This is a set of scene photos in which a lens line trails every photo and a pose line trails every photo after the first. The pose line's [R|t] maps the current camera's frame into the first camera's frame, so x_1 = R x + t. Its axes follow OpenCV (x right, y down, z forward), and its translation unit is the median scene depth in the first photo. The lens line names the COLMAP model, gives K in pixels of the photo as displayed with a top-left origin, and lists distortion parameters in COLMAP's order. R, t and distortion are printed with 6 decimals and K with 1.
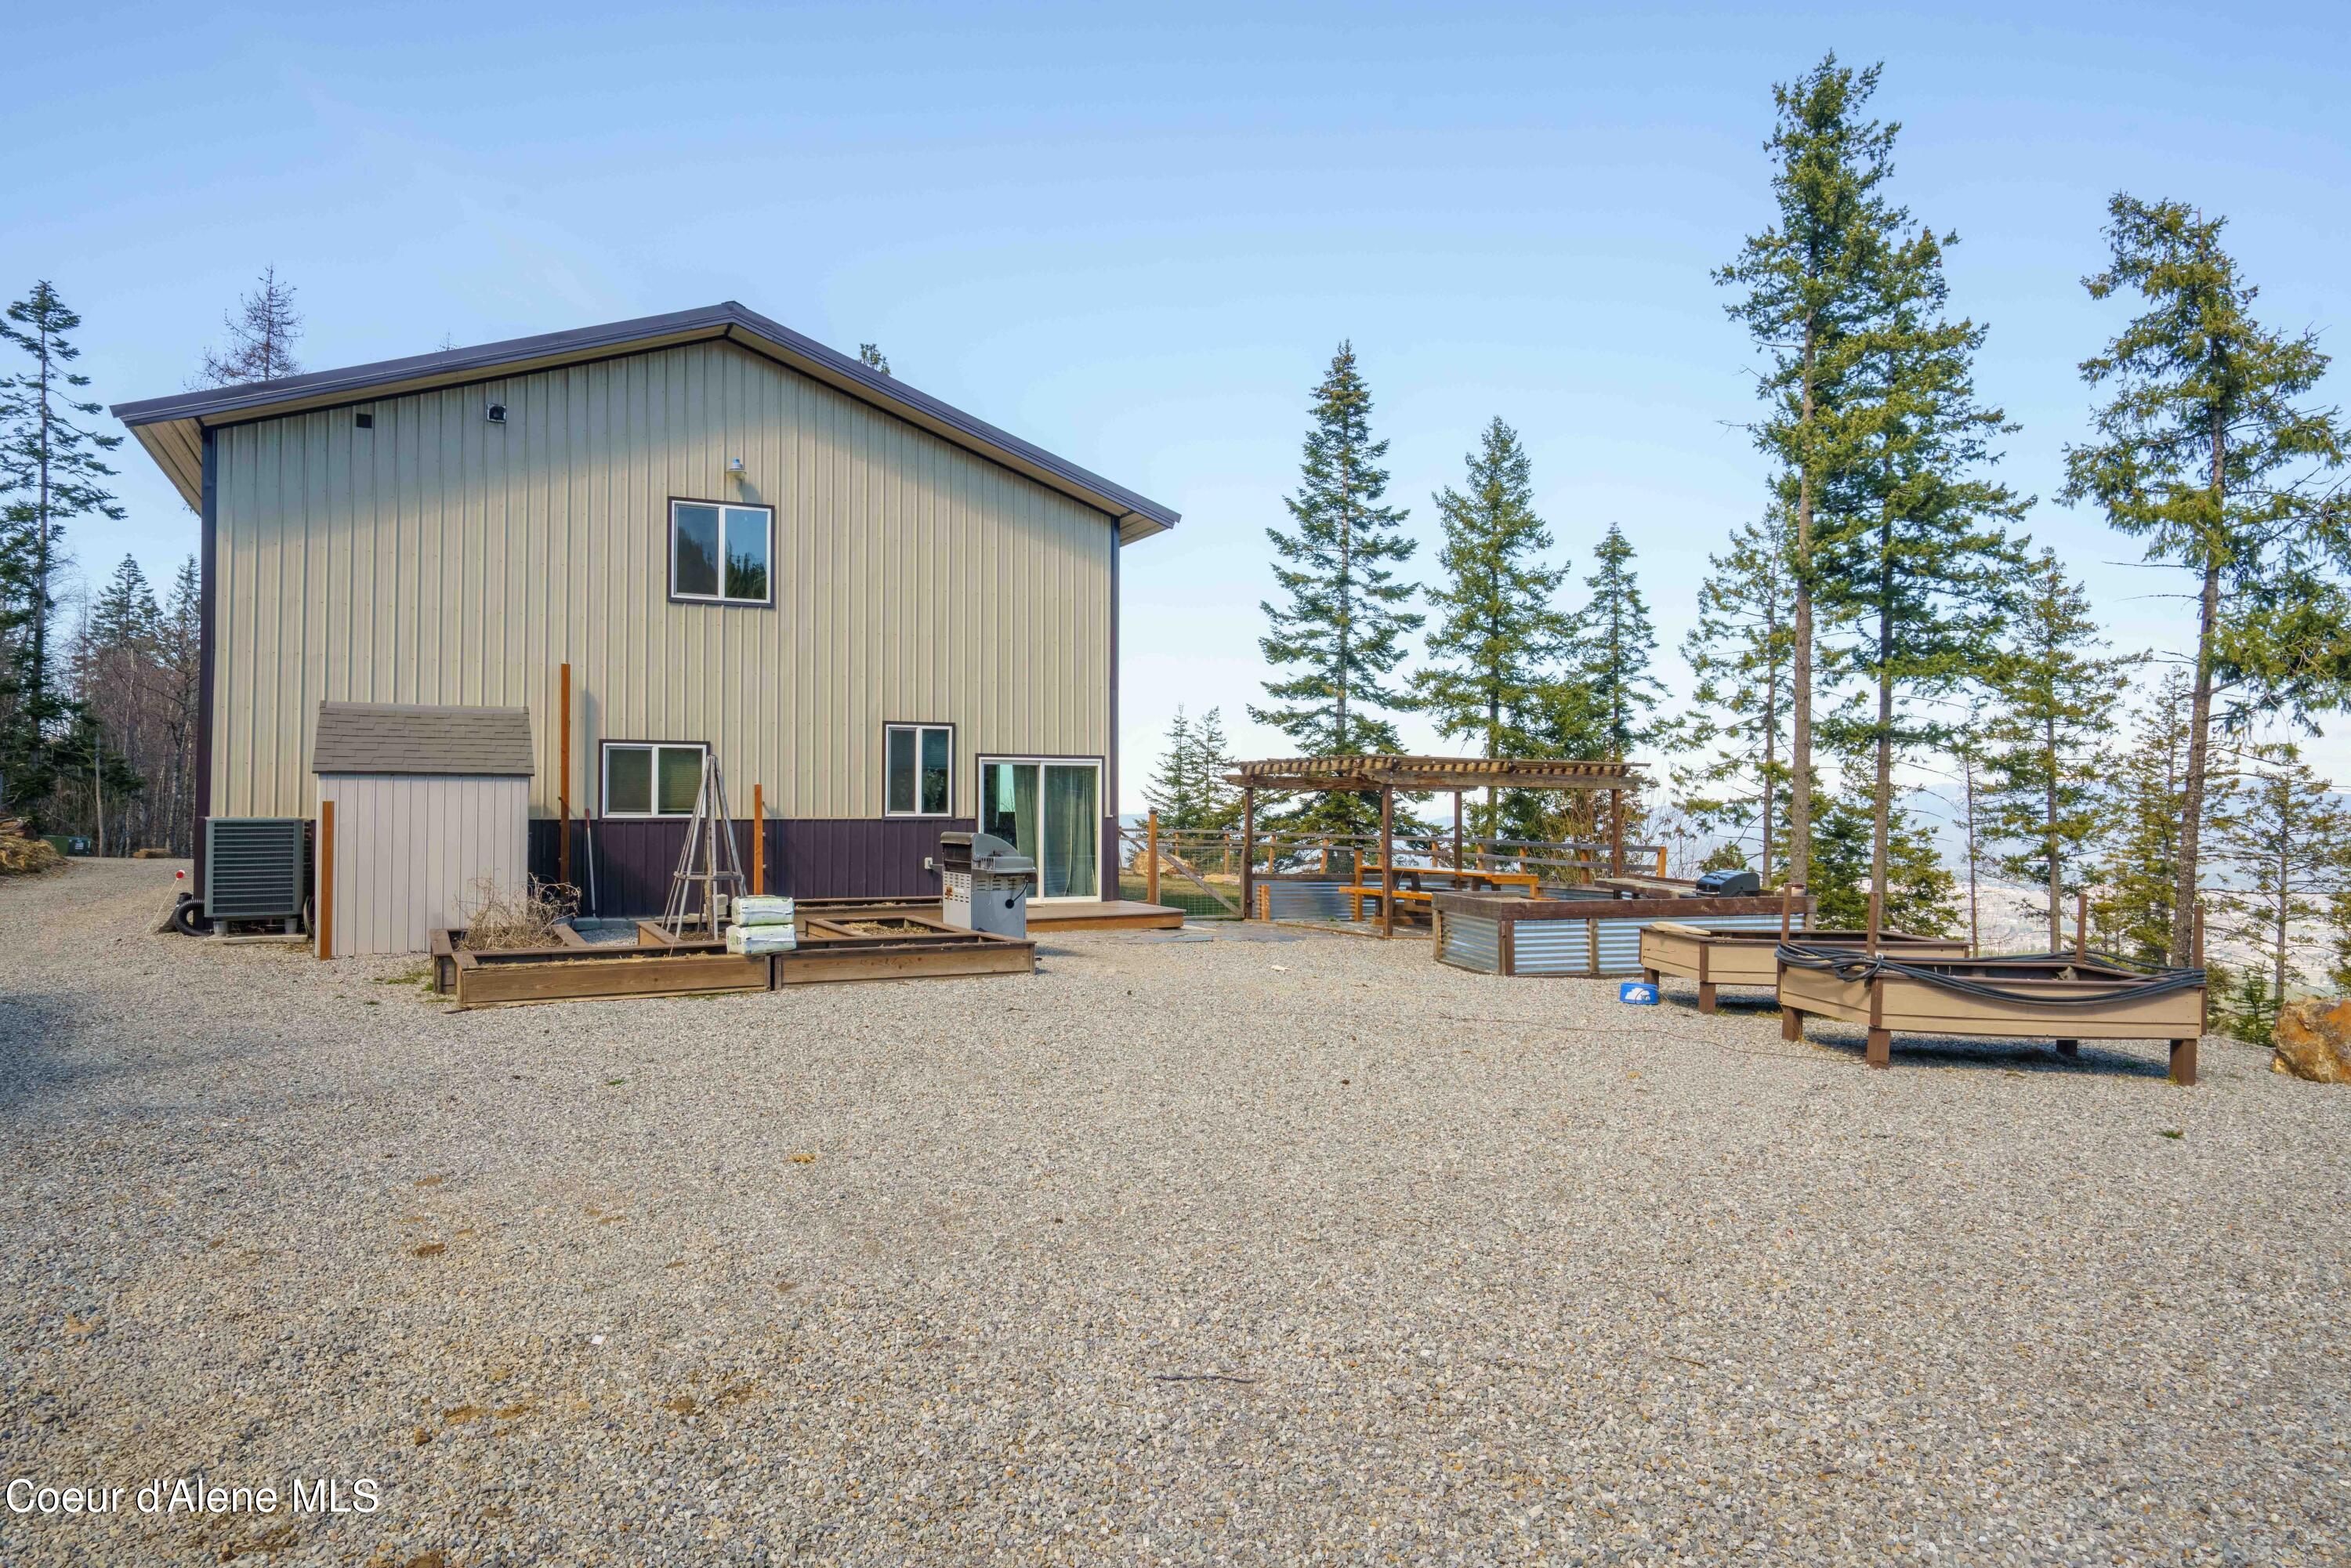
lens RADIAL K [[1445.2, 0, 1179.2], [0, 1445.2, 756.2], [0, 0, 1]] dist [-0.000696, -0.000044]
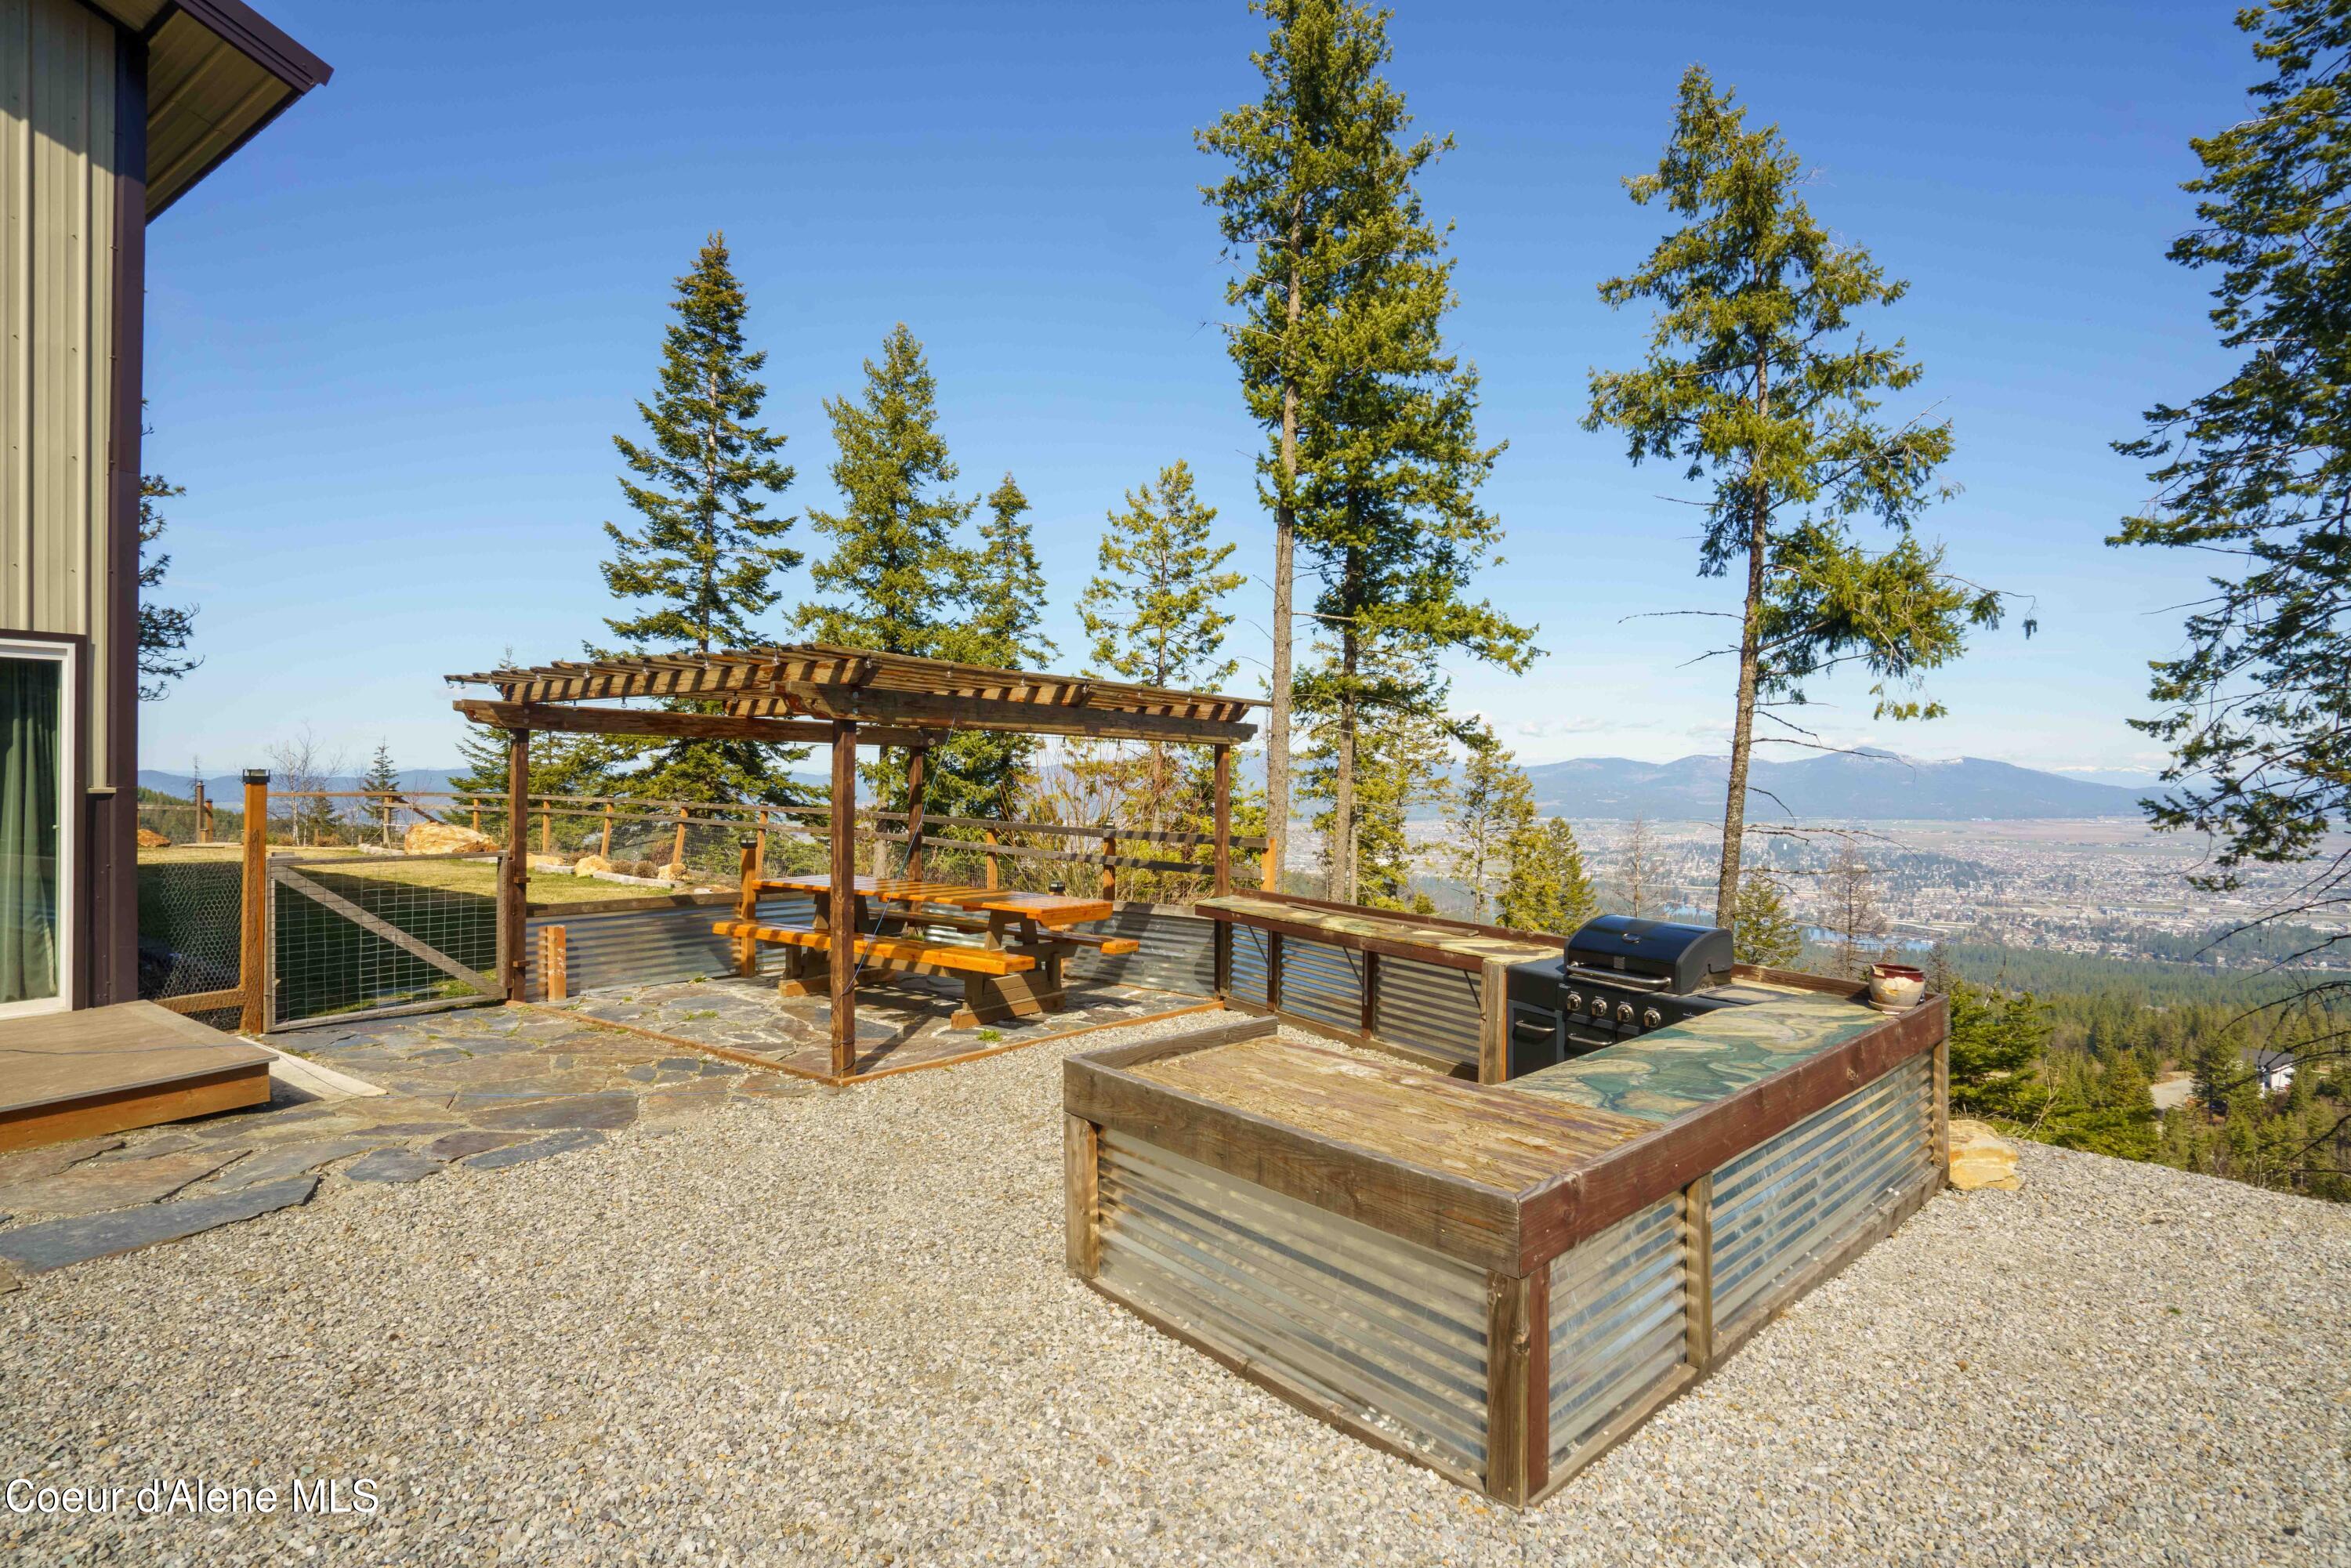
lens RADIAL K [[1153.3, 0, 1178.3], [0, 1153.3, 766.5], [0, 0, 1]] dist [-0.067453, 0.039176]
pose [[0.870976, 0.008547, 0.491252, 0.024746], [-0.026163, 0.999237, 0.029000, 0.008111], [-0.490629, -0.038111, 0.870535, 0.258881]]
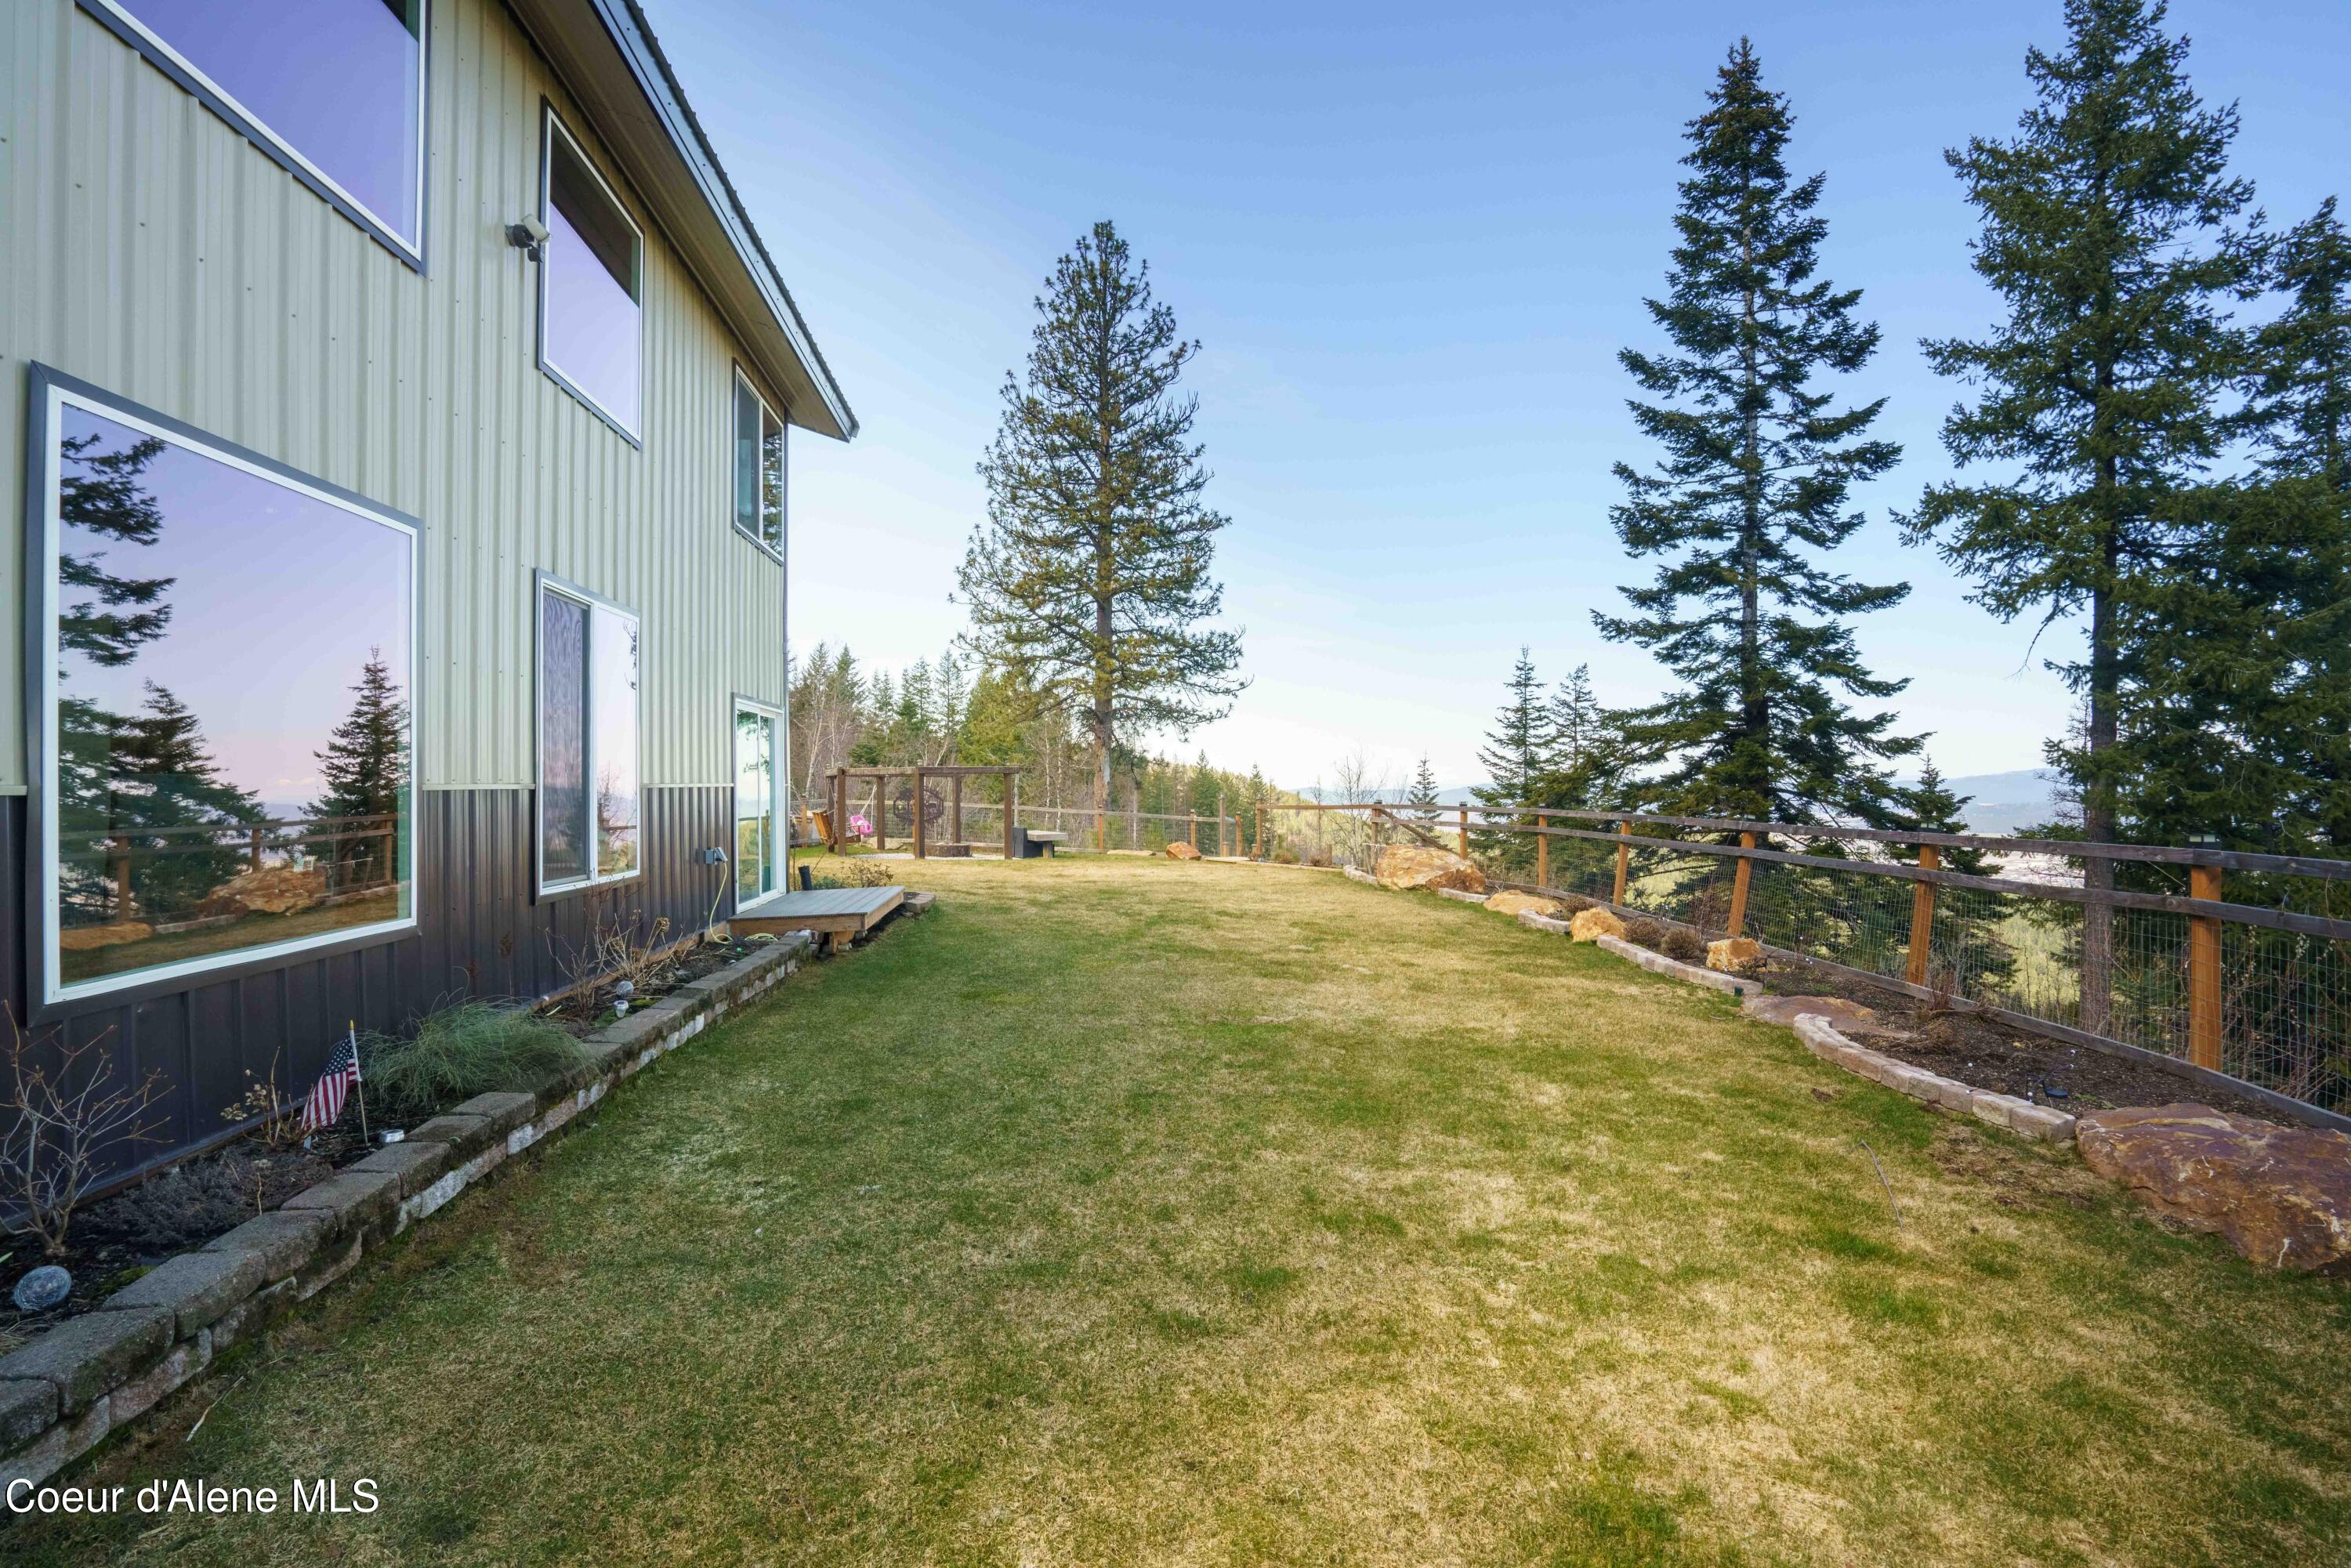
lens RADIAL K [[1102.9, 0, 1173.2], [0, 1102.9, 766.5], [0, 0, 1]] dist [-0.049630, 0.020433]
pose [[0.937785, -0.016190, -0.346838, 0.039329], [0.024846, 0.999481, 0.020522, 0.019071], [0.346326, -0.027862, 0.937701, 0.463430]]
